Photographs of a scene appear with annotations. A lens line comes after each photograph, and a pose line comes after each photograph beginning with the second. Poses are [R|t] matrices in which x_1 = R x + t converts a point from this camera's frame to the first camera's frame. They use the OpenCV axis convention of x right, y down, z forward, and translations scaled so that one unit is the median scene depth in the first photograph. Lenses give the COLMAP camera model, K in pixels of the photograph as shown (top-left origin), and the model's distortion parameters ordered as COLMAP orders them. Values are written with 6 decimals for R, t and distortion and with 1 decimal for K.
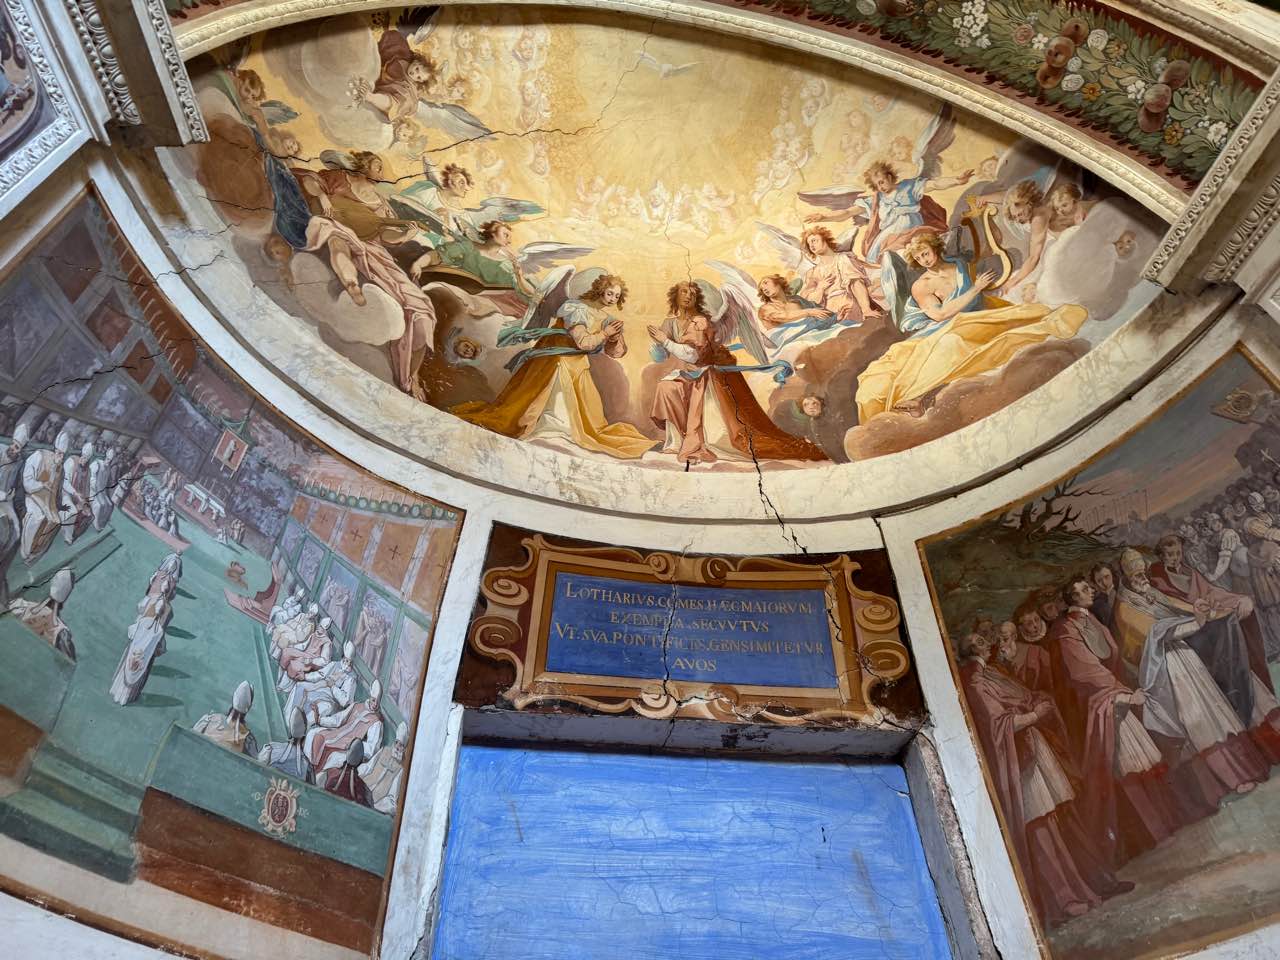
lens RADIAL K [[909.0, 0, 635.3], [0, 909.0, 479.9], [0, 0, 1]] dist [0.001885, -0.009133]
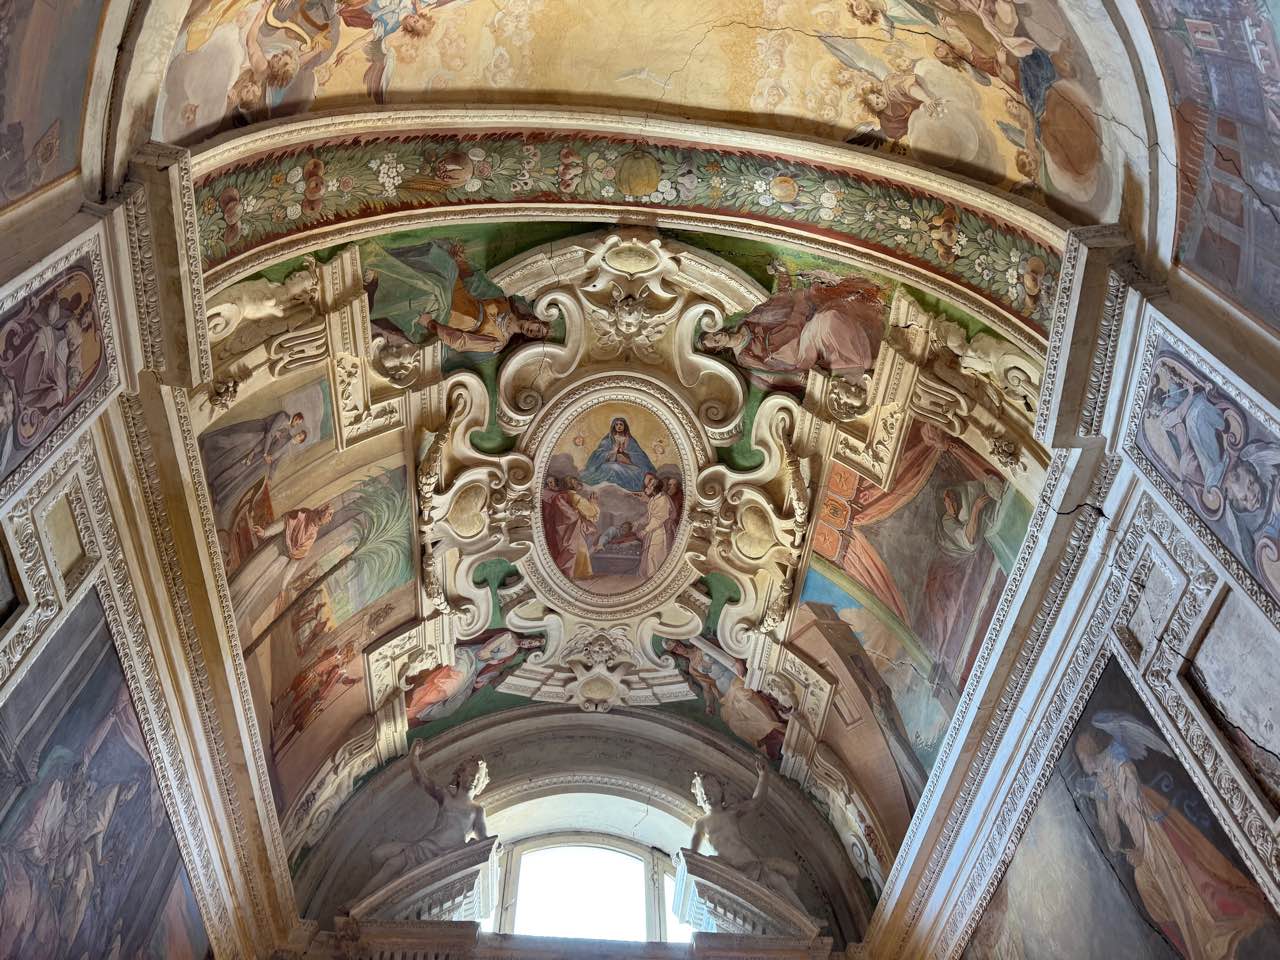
lens RADIAL K [[909.0, 0, 635.3], [0, 909.0, 479.9], [0, 0, 1]] dist [0.001885, -0.009133]
pose [[-0.996624, 0.081843, 0.006502, 0.084126], [-0.025923, -0.238554, -0.970783, 0.525173], [-0.077901, -0.967674, 0.239870, 0.323958]]
